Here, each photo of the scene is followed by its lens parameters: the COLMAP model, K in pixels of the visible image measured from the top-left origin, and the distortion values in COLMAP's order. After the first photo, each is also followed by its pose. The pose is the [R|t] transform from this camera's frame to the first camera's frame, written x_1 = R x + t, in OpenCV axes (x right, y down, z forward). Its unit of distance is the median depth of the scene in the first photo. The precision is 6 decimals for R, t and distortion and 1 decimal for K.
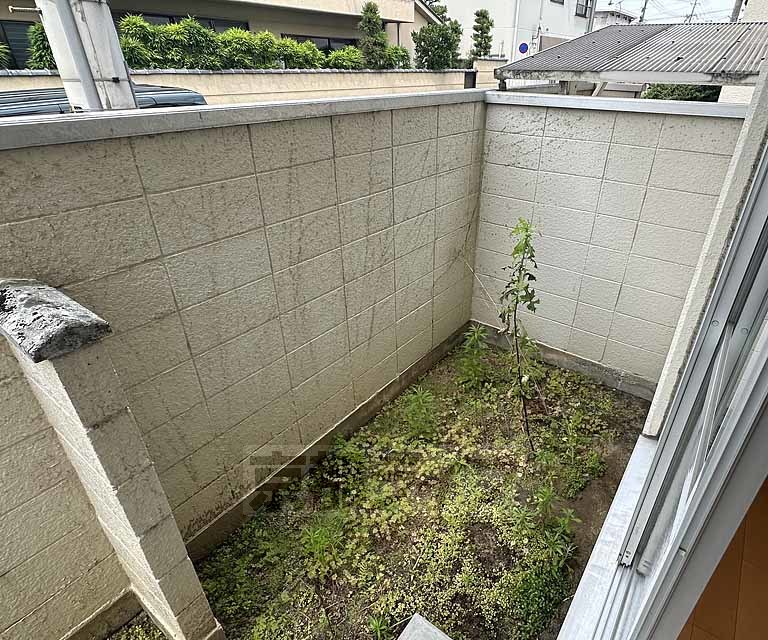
lens RADIAL K [[449.2, 0, 440.5], [0, 449.2, 311.9], [0, 0, 1]] dist [-0.005125, -0.001088]
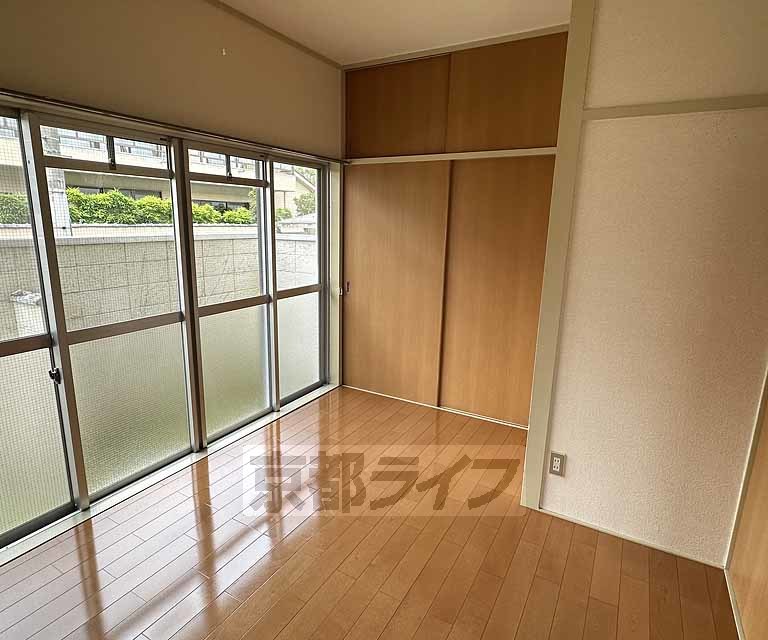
lens RADIAL K [[449.2, 0, 381.6], [0, 449.2, 316.0], [0, 0, 1]] dist [-0.005125, -0.001088]
pose [[0.997432, -0.015391, 0.069950, 0.142563], [0.035021, 0.956729, -0.288865, 0.129179], [-0.062477, 0.290573, 0.954811, -0.234639]]
